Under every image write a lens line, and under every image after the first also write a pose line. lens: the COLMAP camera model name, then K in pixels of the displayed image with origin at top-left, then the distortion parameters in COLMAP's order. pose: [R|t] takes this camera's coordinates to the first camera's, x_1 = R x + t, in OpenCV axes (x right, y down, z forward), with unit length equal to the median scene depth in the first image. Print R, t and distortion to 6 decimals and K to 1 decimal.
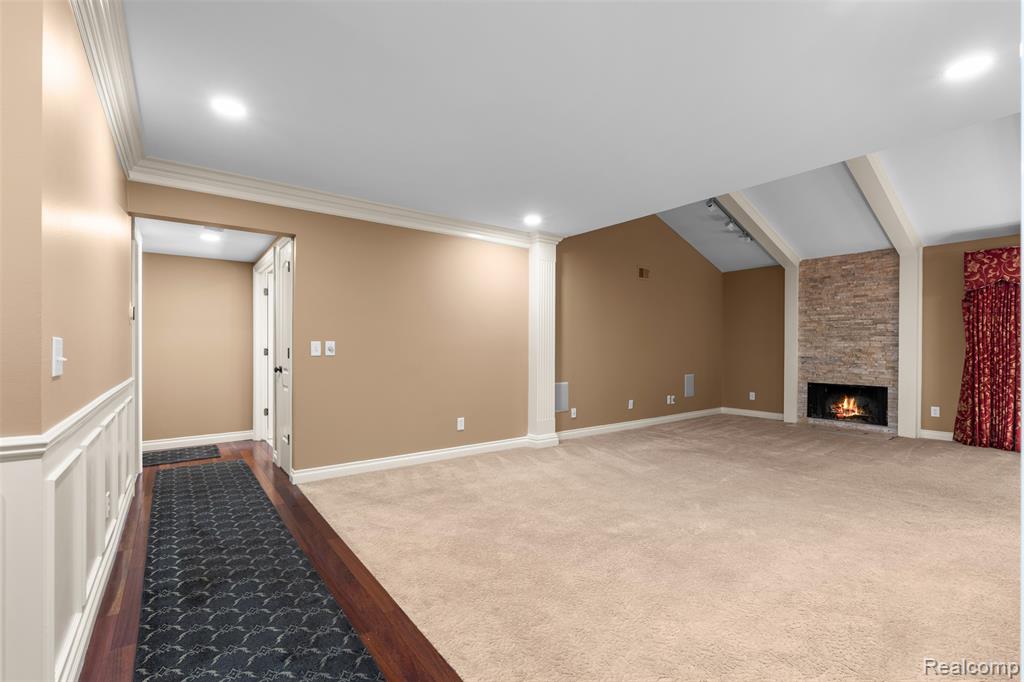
lens RADIAL K [[444.0, 0, 514.7], [0, 444.0, 347.1], [0, 0, 1]] dist [-0.000897, -0.000116]
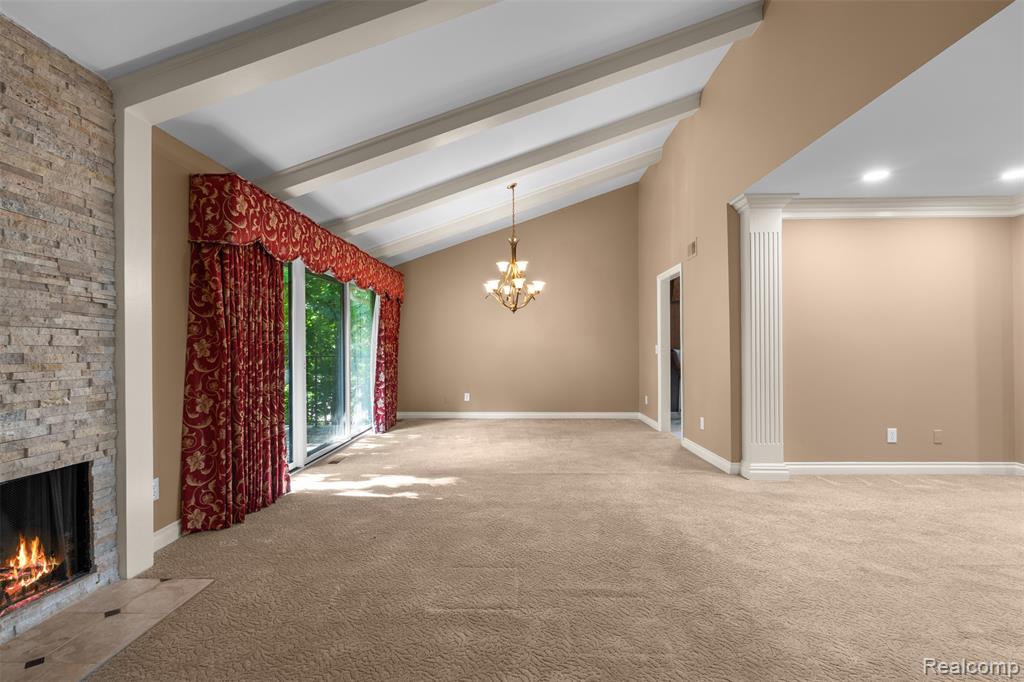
lens RADIAL K [[454.4, 0, 512.0], [0, 454.4, 341.0], [0, 0, 1]] dist [-0.001339, -0.000561]
pose [[-0.783932, 0.002353, 0.620842, 0.346799], [-0.007576, 0.999882, -0.013355, -0.002619], [-0.620800, -0.015173, -0.783822, 1.055359]]
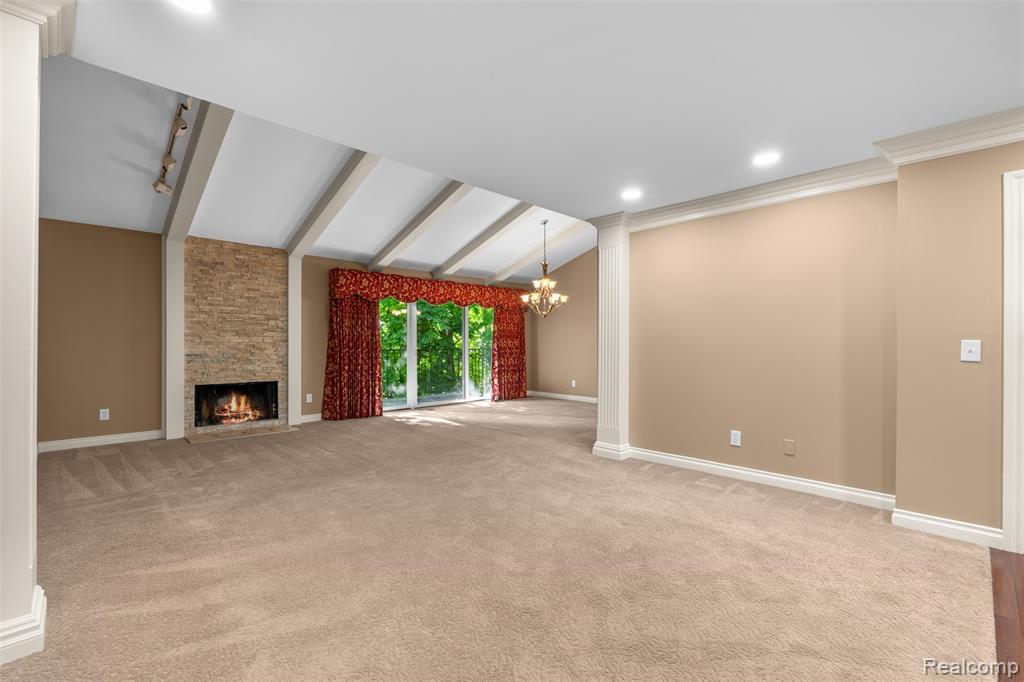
lens RADIAL K [[457.3, 0, 512.0], [0, 457.3, 341.0], [0, 0, 1]] dist [-0.000074, -0.000016]
pose [[-0.119916, -0.004599, 0.992773, -0.286638], [-0.010384, 0.999940, 0.003378, -0.013232], [-0.992730, -0.009904, -0.119956, 0.571936]]
